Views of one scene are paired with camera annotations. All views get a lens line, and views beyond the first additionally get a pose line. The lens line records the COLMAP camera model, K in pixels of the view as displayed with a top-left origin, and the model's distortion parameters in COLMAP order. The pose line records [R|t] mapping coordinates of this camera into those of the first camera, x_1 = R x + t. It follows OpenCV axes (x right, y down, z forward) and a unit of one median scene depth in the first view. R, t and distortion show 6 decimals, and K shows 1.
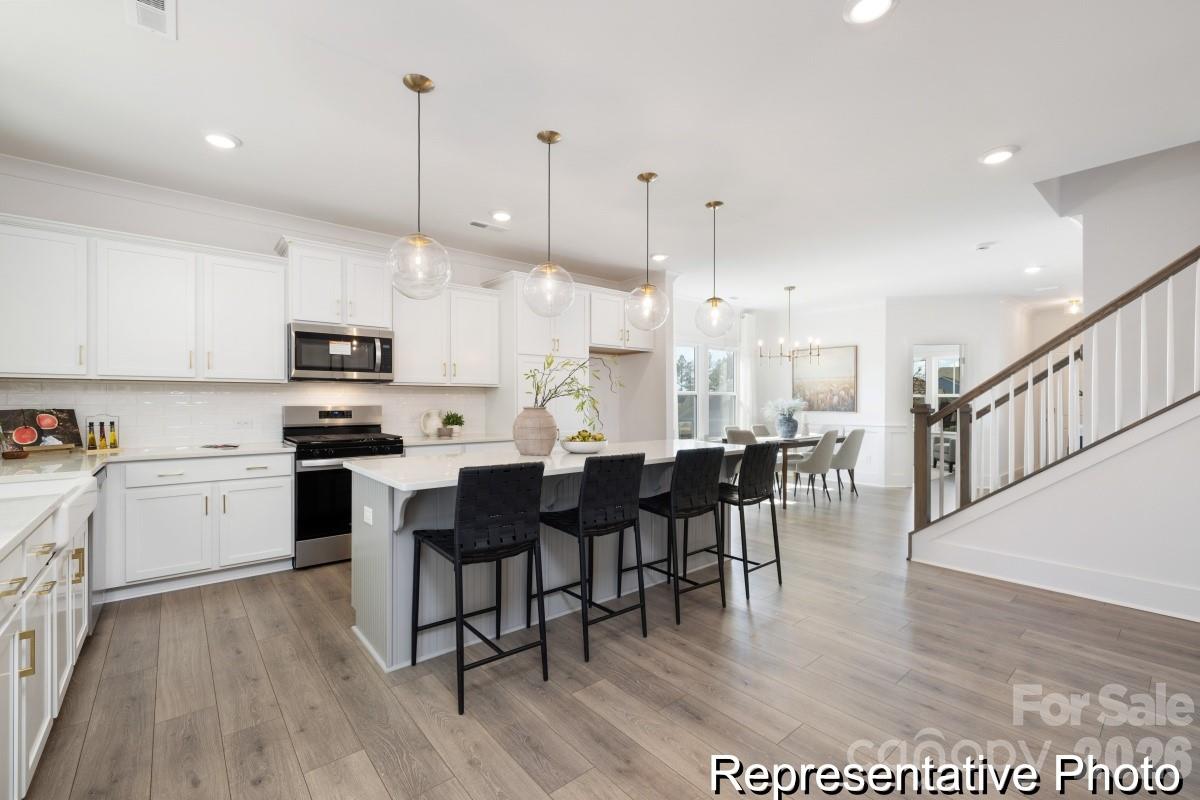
lens RADIAL K [[513.3, 0, 595.7], [0, 513.3, 400.5], [0, 0, 1]] dist [-0.001554, -0.000022]
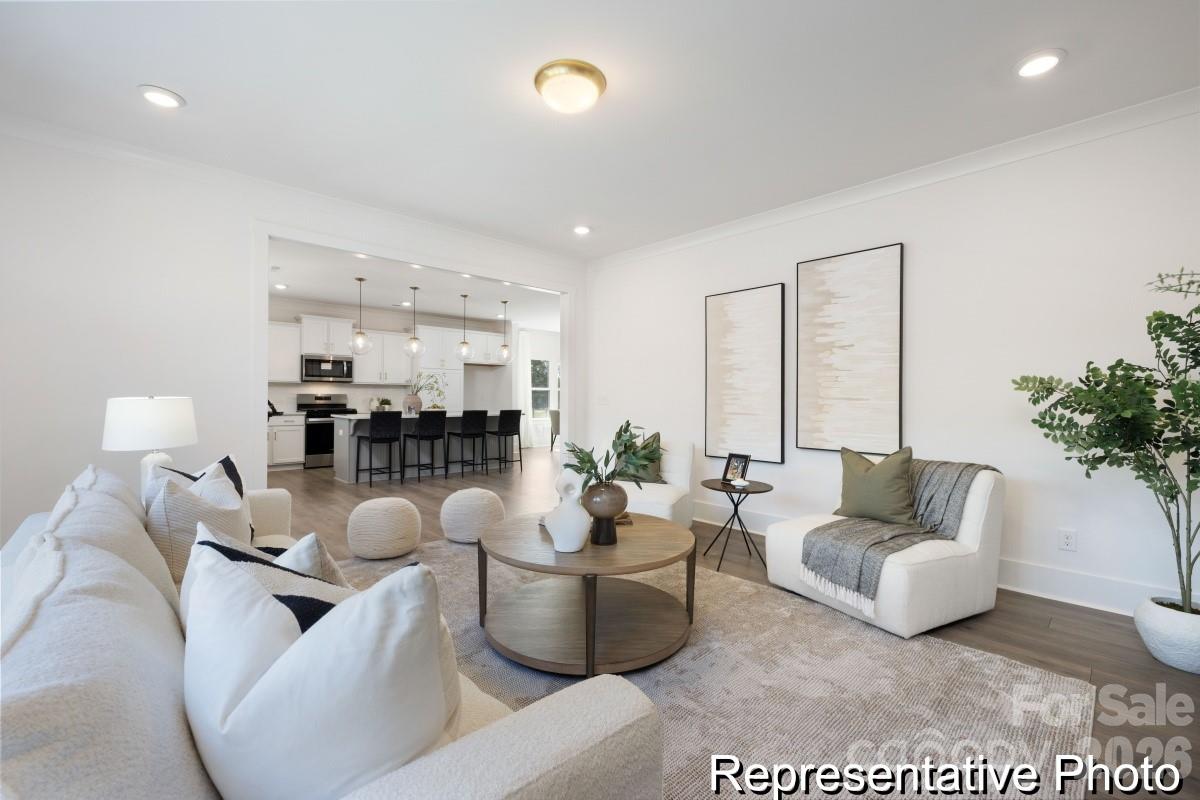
lens RADIAL K [[513.3, 0, 607.2], [0, 513.3, 399.2], [0, 0, 1]] dist [-0.001554, -0.000022]
pose [[0.997463, 0.006836, 0.070859, 0.507305], [-0.007197, 0.999962, 0.004843, 0.013433], [-0.070823, -0.005341, 0.997475, -1.191598]]
